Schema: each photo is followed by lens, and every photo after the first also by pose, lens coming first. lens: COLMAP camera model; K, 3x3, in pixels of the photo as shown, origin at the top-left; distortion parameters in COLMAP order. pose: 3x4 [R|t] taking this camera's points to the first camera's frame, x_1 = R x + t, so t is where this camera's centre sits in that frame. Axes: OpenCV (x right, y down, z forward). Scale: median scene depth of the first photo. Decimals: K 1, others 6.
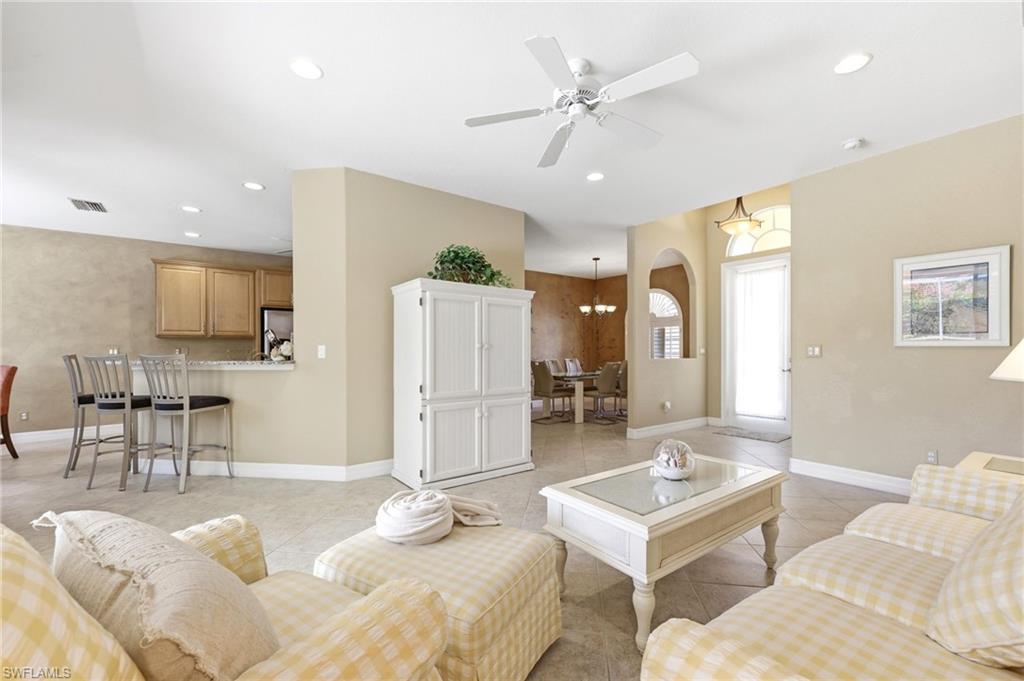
lens RADIAL K [[414.6, 0, 510.8], [0, 414.6, 346.1], [0, 0, 1]] dist [0.001355, 0.000251]
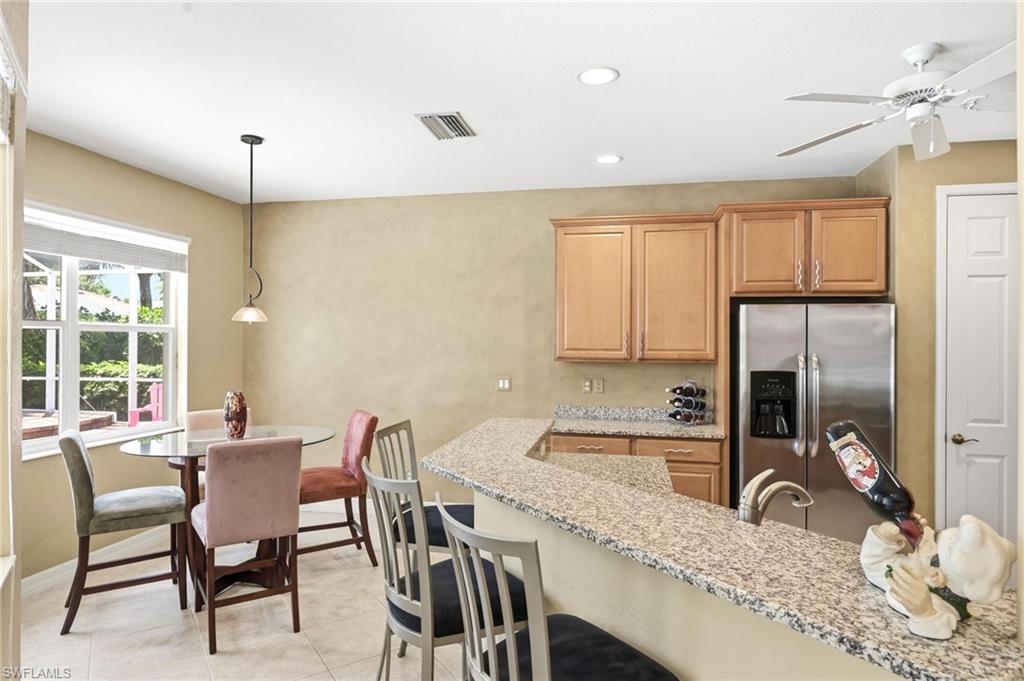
lens RADIAL K [[600.7, 0, 512.0], [0, 600.7, 340.5], [0, 0, 1]] dist [0.002871, 0.001127]
pose [[0.666854, 0.010989, -0.745108, -0.294647], [-0.006011, 0.999938, 0.009368, -0.055264], [0.745164, -0.001768, 0.666878, 0.417813]]
